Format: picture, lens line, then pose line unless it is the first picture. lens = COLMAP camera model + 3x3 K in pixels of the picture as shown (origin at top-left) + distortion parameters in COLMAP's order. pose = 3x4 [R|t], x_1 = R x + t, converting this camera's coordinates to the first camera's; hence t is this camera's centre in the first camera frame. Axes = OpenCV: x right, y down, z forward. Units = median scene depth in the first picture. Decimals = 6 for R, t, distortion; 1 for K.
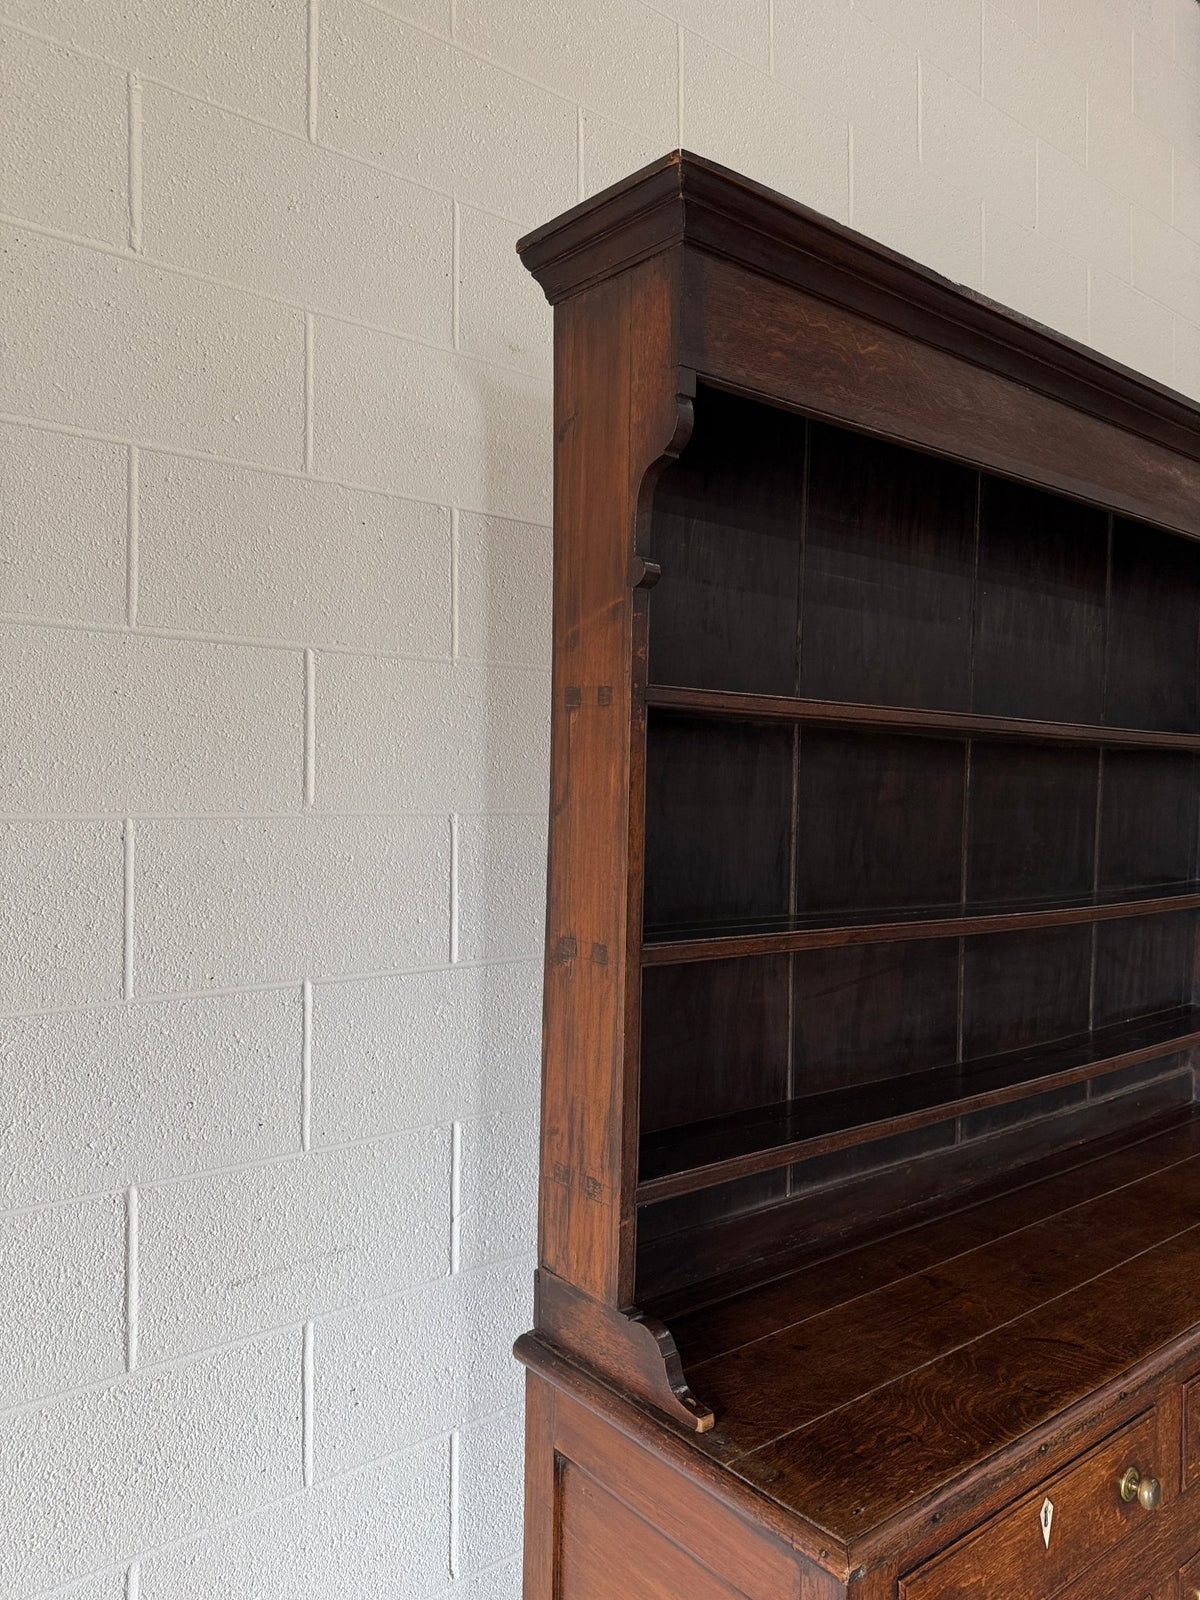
lens RADIAL K [[1157.1, 0, 600.2], [0, 1157.1, 816.0], [0, 0, 1]] dist [0.055023, -0.086524]
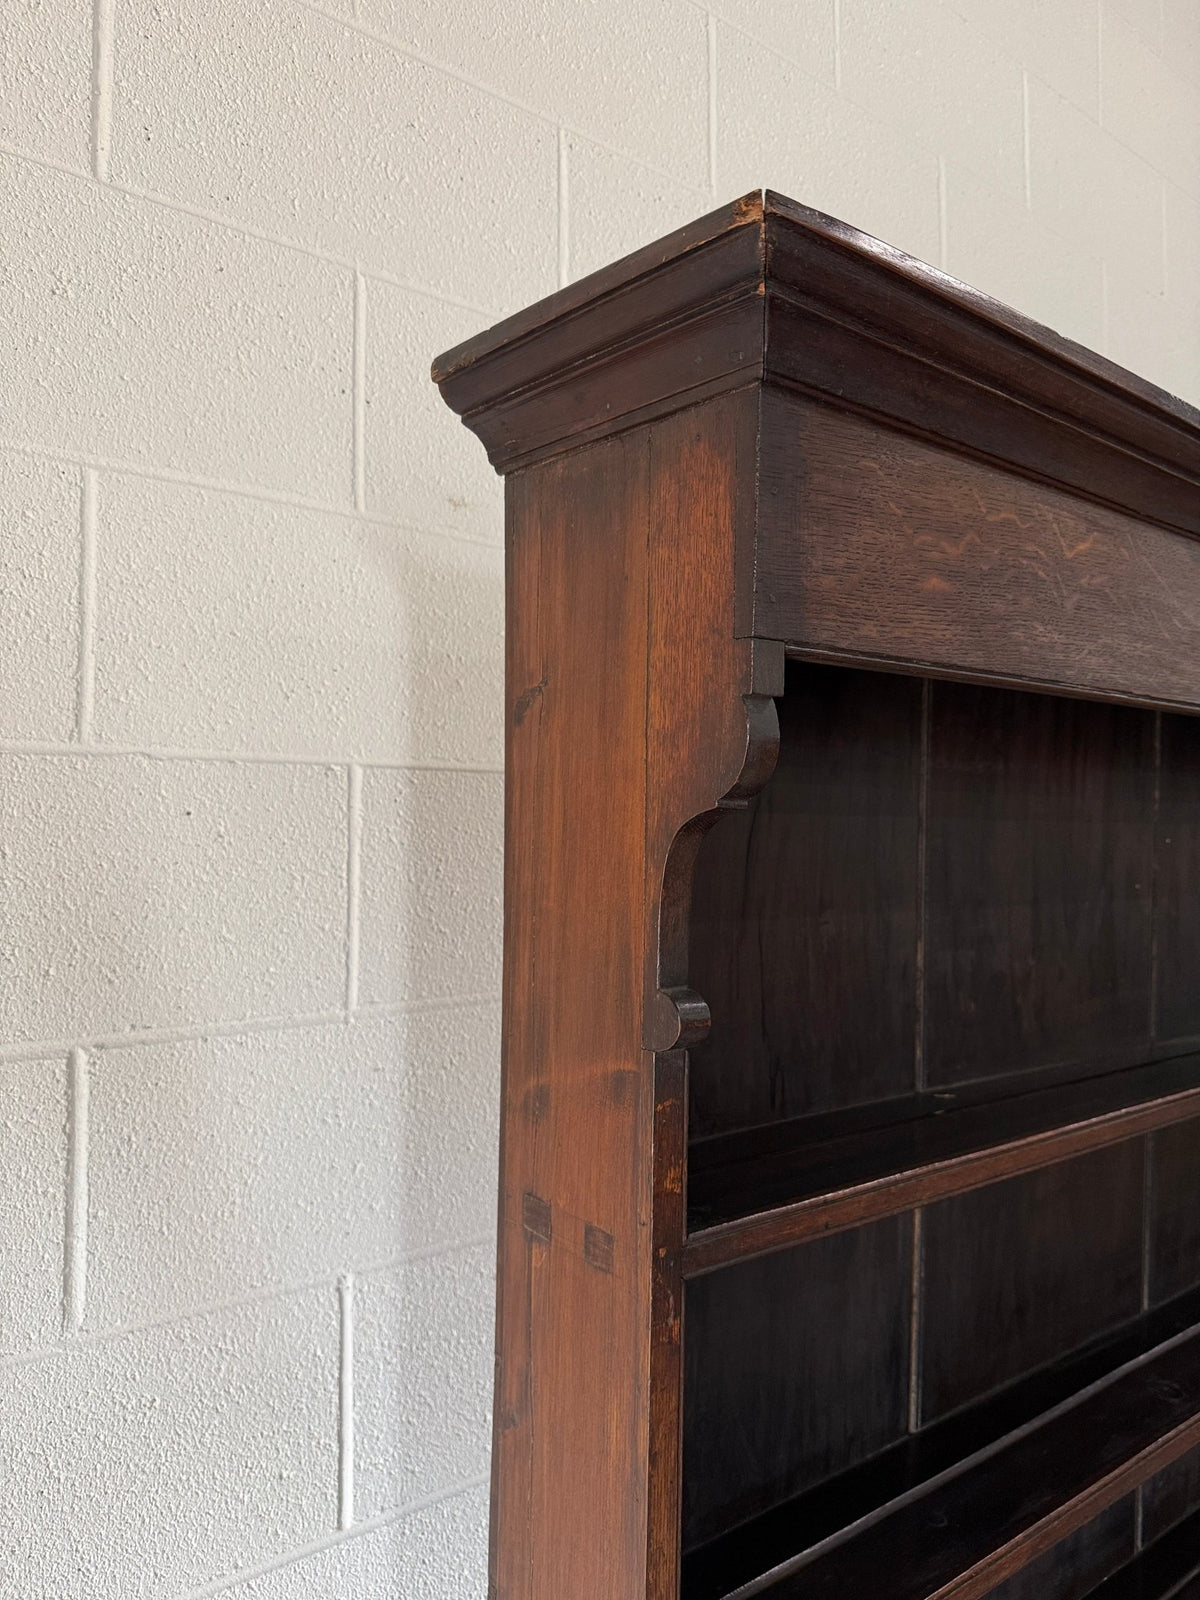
lens RADIAL K [[1157.1, 0, 600.6], [0, 1157.1, 804.1], [0, 0, 1]] dist [0.055023, -0.086524]
pose [[1.000000, -0.000216, 0.000923, 0.004204], [0.000249, 0.999321, -0.036844, -0.254885], [-0.000914, 0.036845, 0.999321, 0.447723]]
